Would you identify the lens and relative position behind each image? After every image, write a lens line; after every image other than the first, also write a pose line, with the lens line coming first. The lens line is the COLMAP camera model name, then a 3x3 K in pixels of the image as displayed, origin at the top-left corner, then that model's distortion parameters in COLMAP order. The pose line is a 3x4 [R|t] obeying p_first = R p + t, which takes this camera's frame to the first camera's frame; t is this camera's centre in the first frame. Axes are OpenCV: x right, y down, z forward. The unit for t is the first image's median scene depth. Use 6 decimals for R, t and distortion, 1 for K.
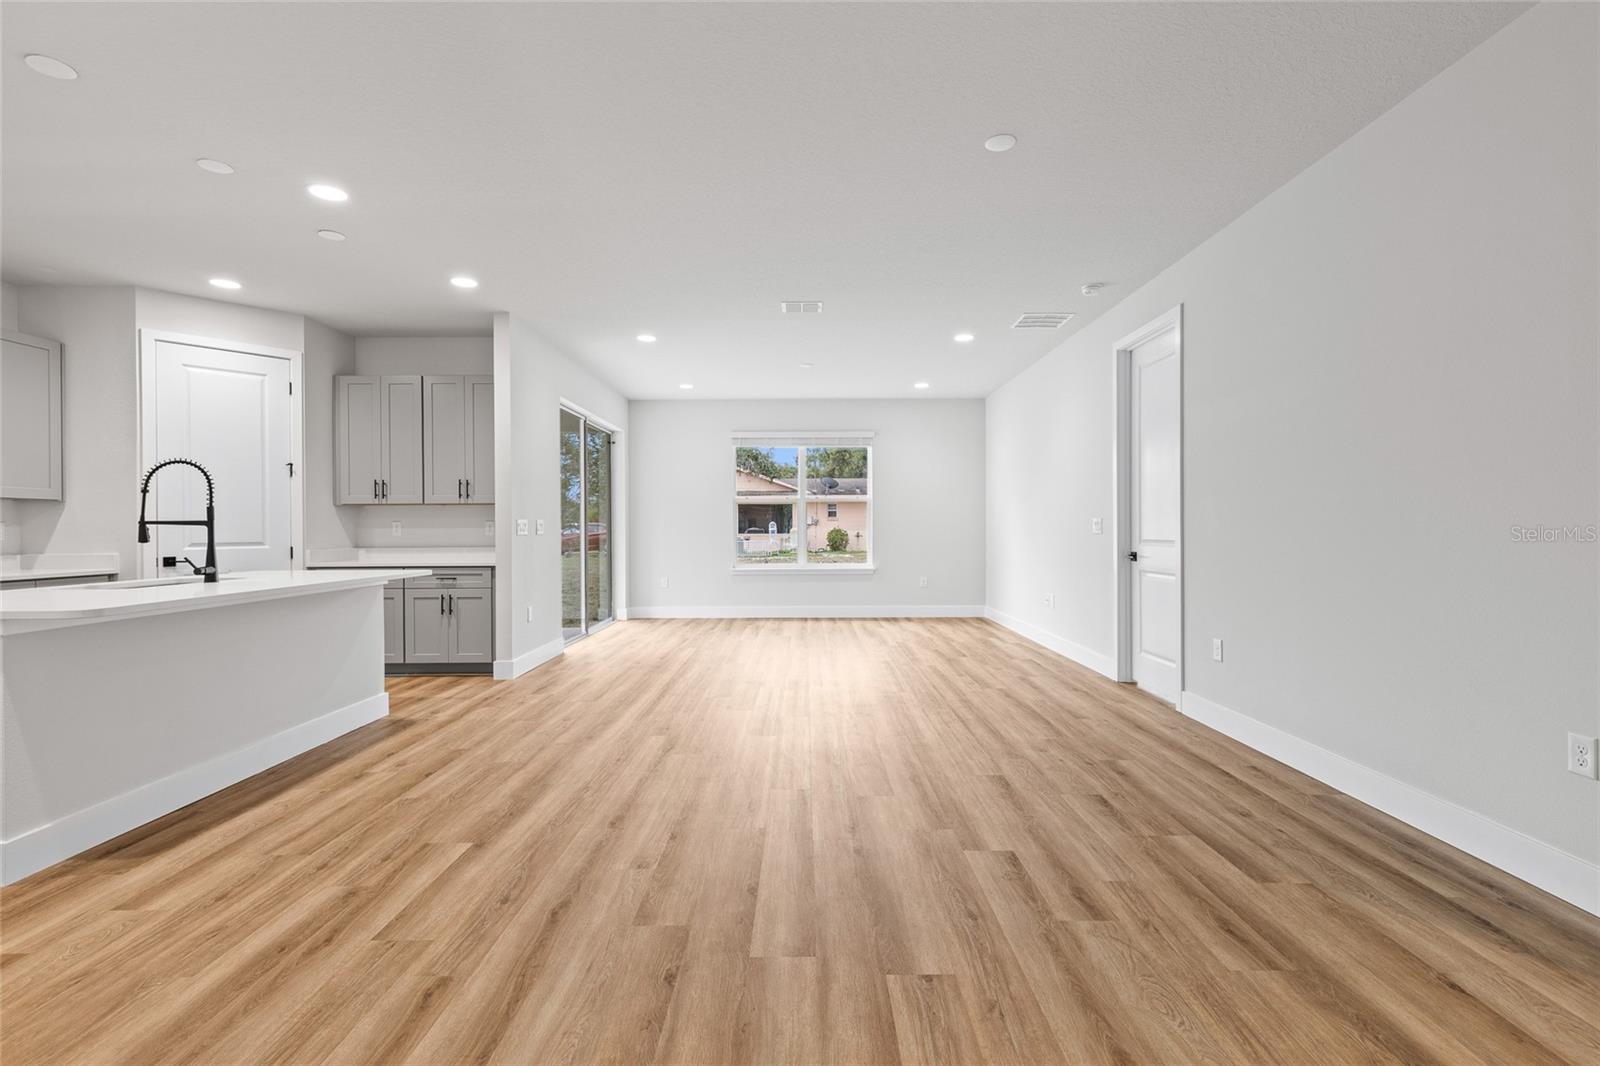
lens RADIAL K [[724.4, 0, 806.9], [0, 724.4, 528.5], [0, 0, 1]] dist [0.008447, -0.002170]
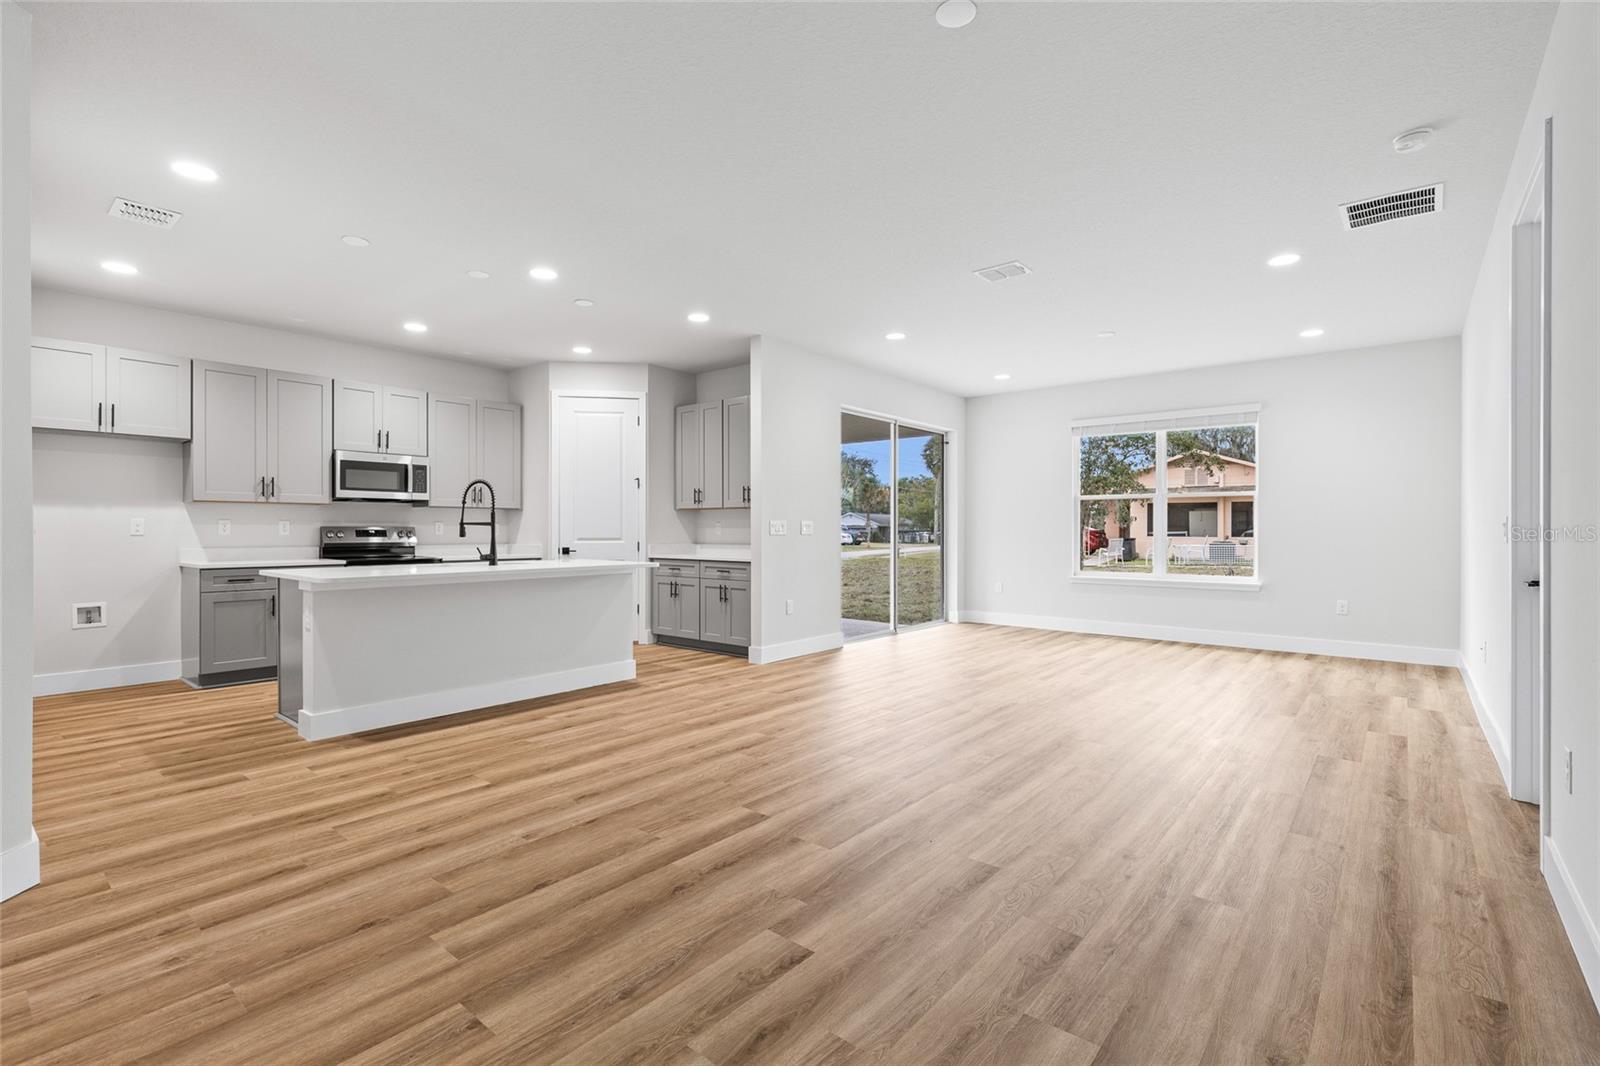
lens RADIAL K [[724.4, 0, 806.4], [0, 724.4, 529.5], [0, 0, 1]] dist [0.008447, -0.002170]
pose [[0.771036, 0.005586, -0.636767, 0.403305], [-0.005302, 0.999983, 0.002352, -0.002385], [0.636769, 0.001563, 0.771053, 0.212622]]
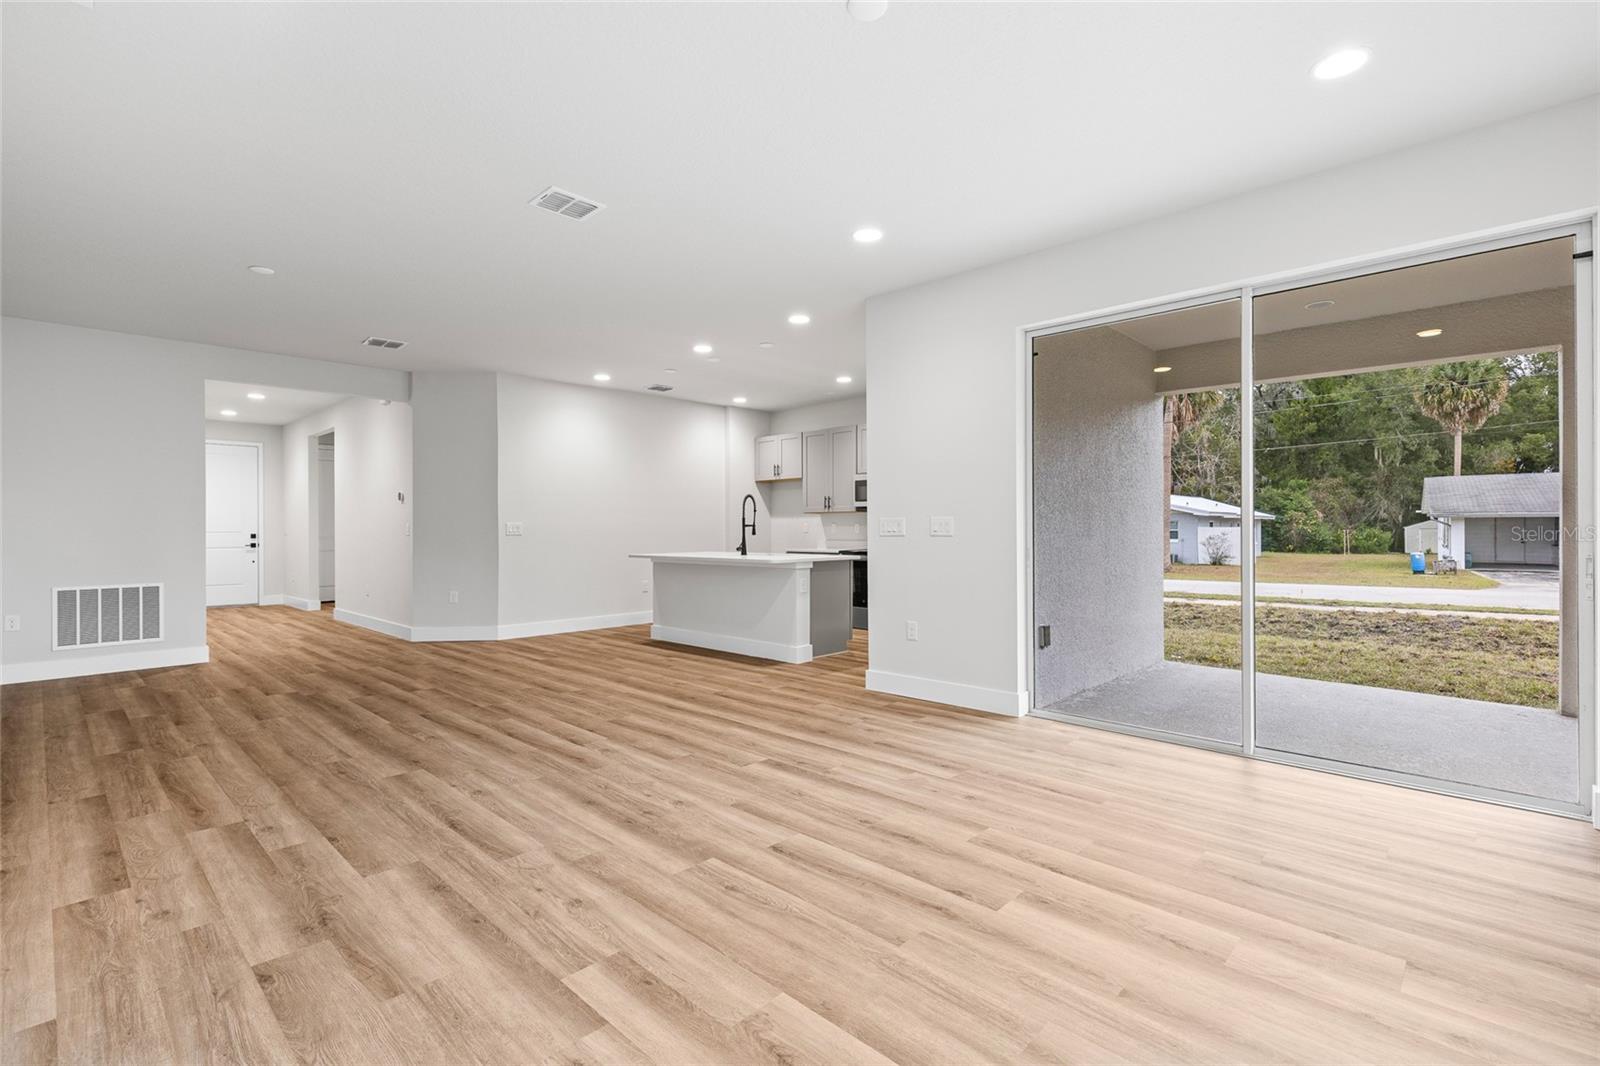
lens RADIAL K [[724.4, 0, 816.3], [0, 724.4, 532.3], [0, 0, 1]] dist [0.008447, -0.002170]
pose [[-0.677331, 0.011077, -0.735595, 0.379590], [0.004814, 0.999932, 0.010625, -0.007803], [0.735663, 0.003656, -0.677338, 1.811516]]
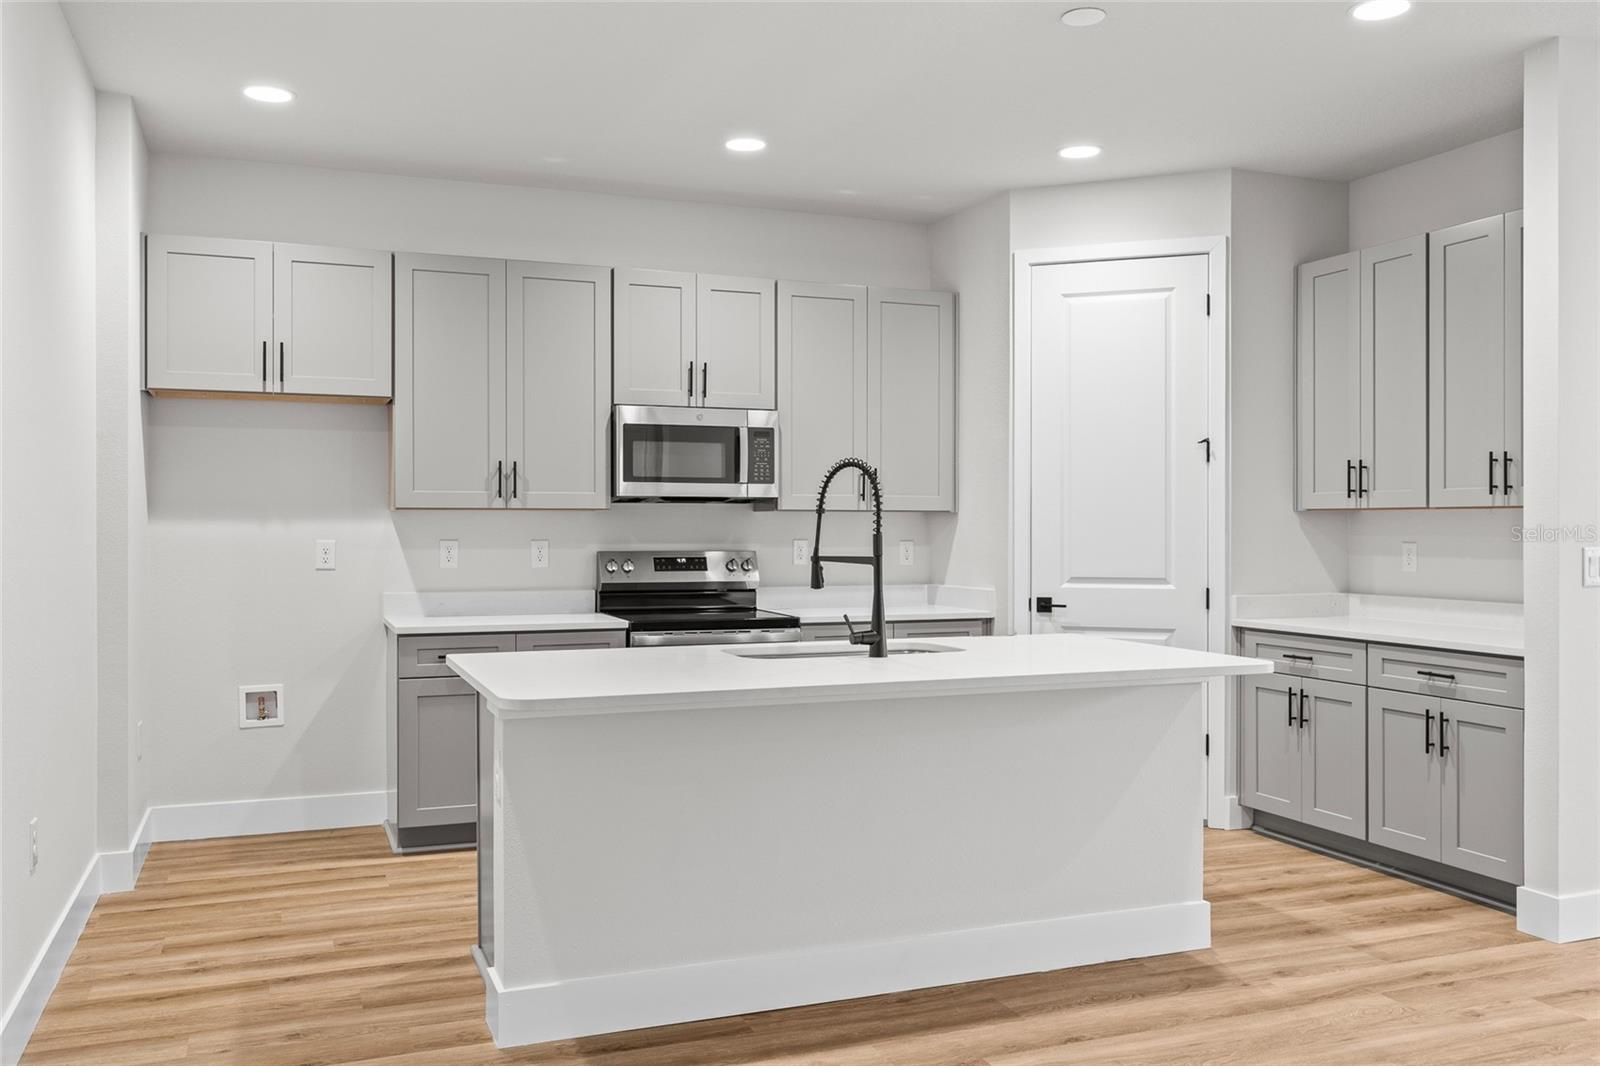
lens RADIAL K [[1332.5, 0, 805.9], [0, 1332.5, 530.8], [0, 0, 1]] dist [0.007603, -0.003118]
pose [[0.367407, 0.009881, -0.930008, 0.149986], [-0.003717, 0.999951, 0.009156, -0.031081], [0.930053, 0.000093, 0.367426, 0.381195]]
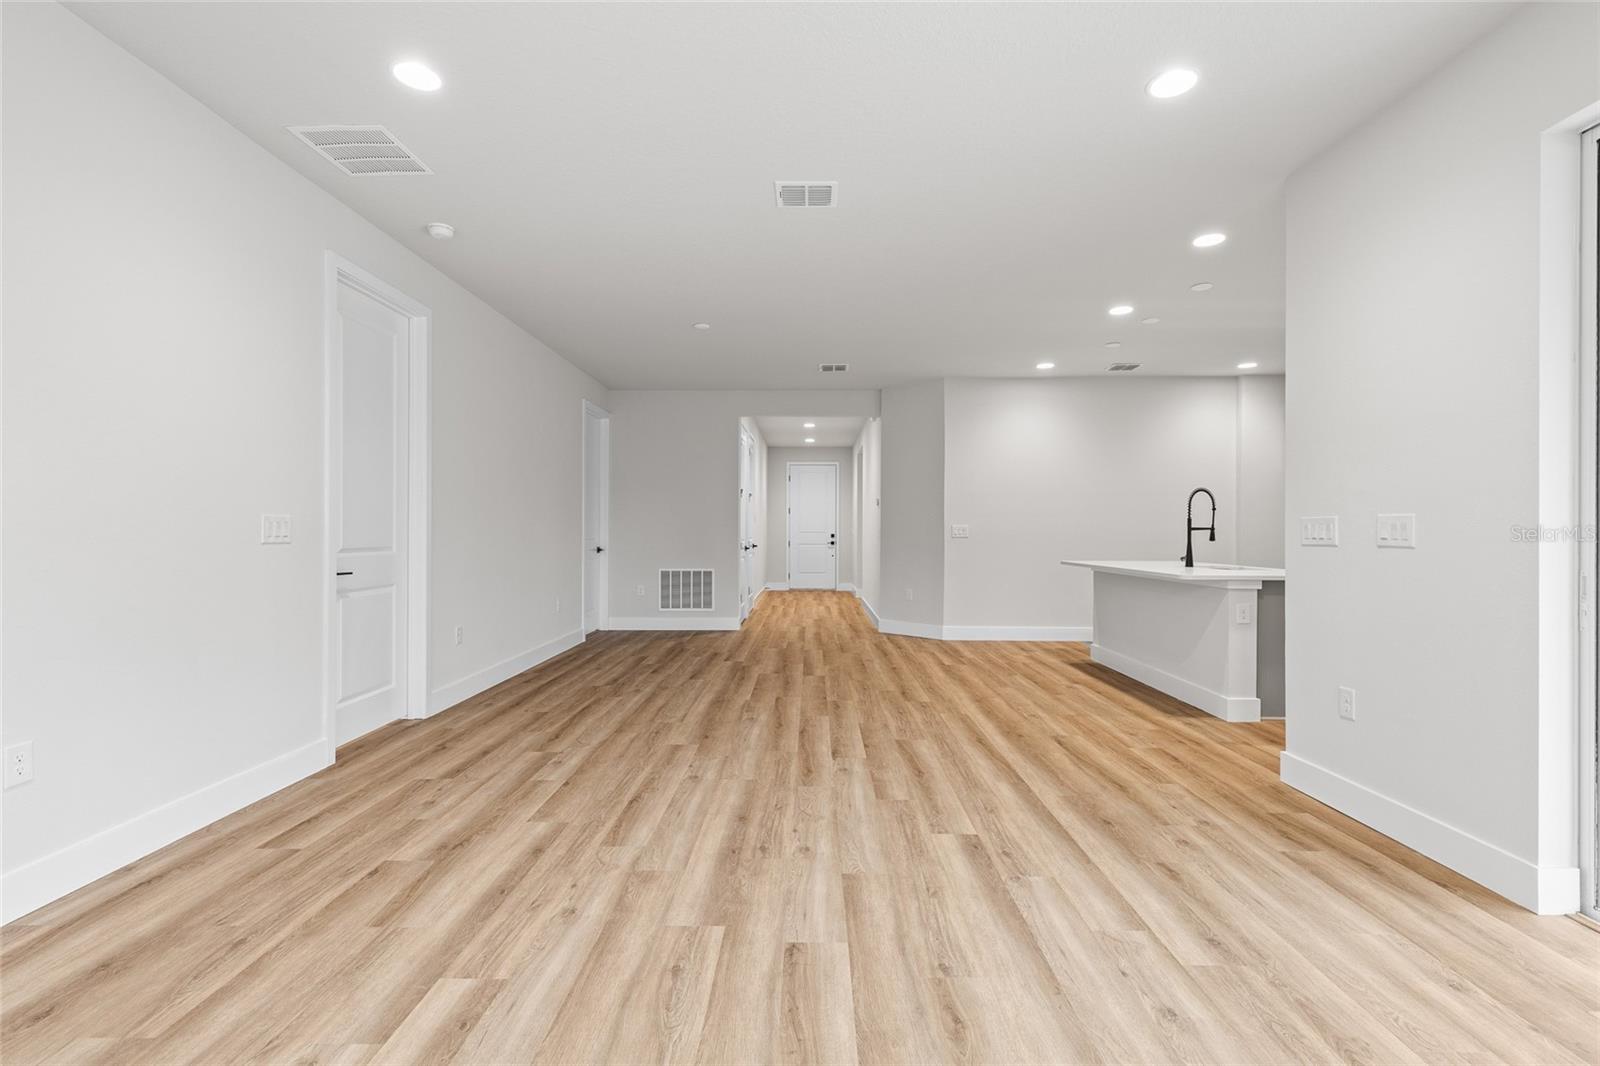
lens RADIAL K [[724.4, 0, 815.5], [0, 724.4, 528.1], [0, 0, 1]] dist [0.008447, -0.002170]
pose [[-0.999996, -0.000495, -0.002845, -0.010497], [-0.000489, 0.999998, -0.002113, -0.004741], [0.002846, -0.002112, -0.999994, 1.837822]]
